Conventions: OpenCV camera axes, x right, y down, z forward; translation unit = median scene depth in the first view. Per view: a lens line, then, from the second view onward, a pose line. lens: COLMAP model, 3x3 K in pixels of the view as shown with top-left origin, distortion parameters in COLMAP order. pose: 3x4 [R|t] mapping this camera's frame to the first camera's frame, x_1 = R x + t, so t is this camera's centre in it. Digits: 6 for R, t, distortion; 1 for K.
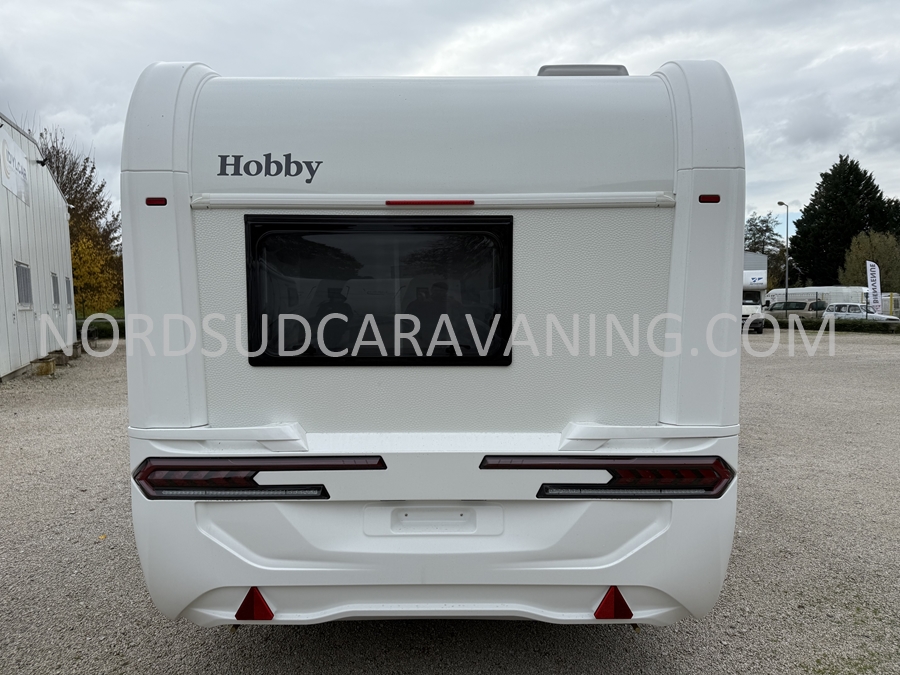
lens RADIAL K [[620.7, 0, 462.9], [0, 620.7, 334.6], [0, 0, 1]] dist [0.085453, -0.087531]
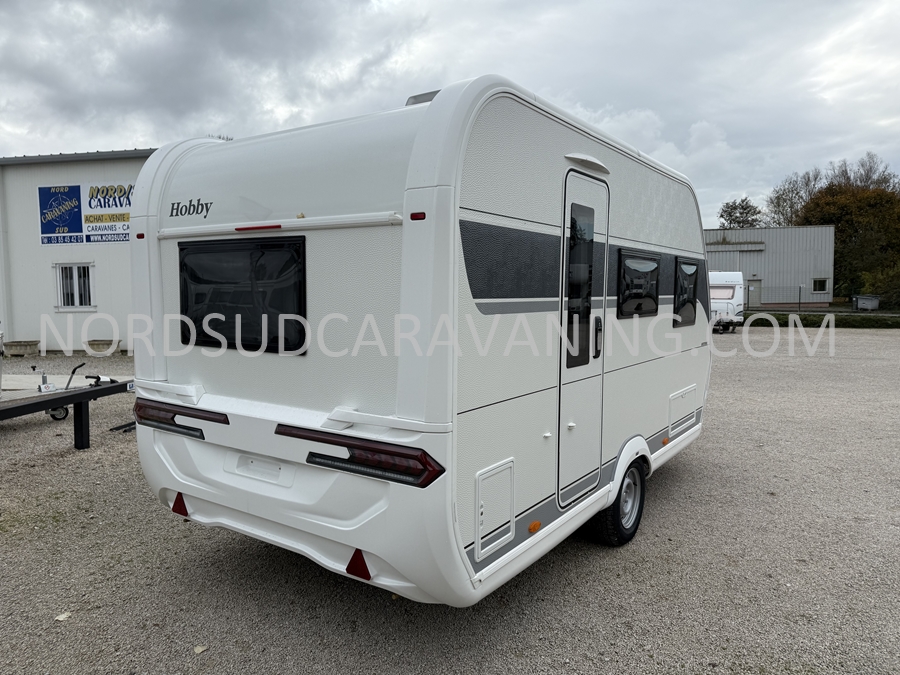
lens RADIAL K [[650.6, 0, 450.9], [0, 650.6, 347.8], [0, 0, 1]] dist [0.004725, -0.002427]
pose [[0.824683, 0.060388, -0.562362, 1.068917], [-0.058697, 0.998053, 0.021097, -0.010449], [0.562541, 0.015610, 0.826622, 0.088819]]
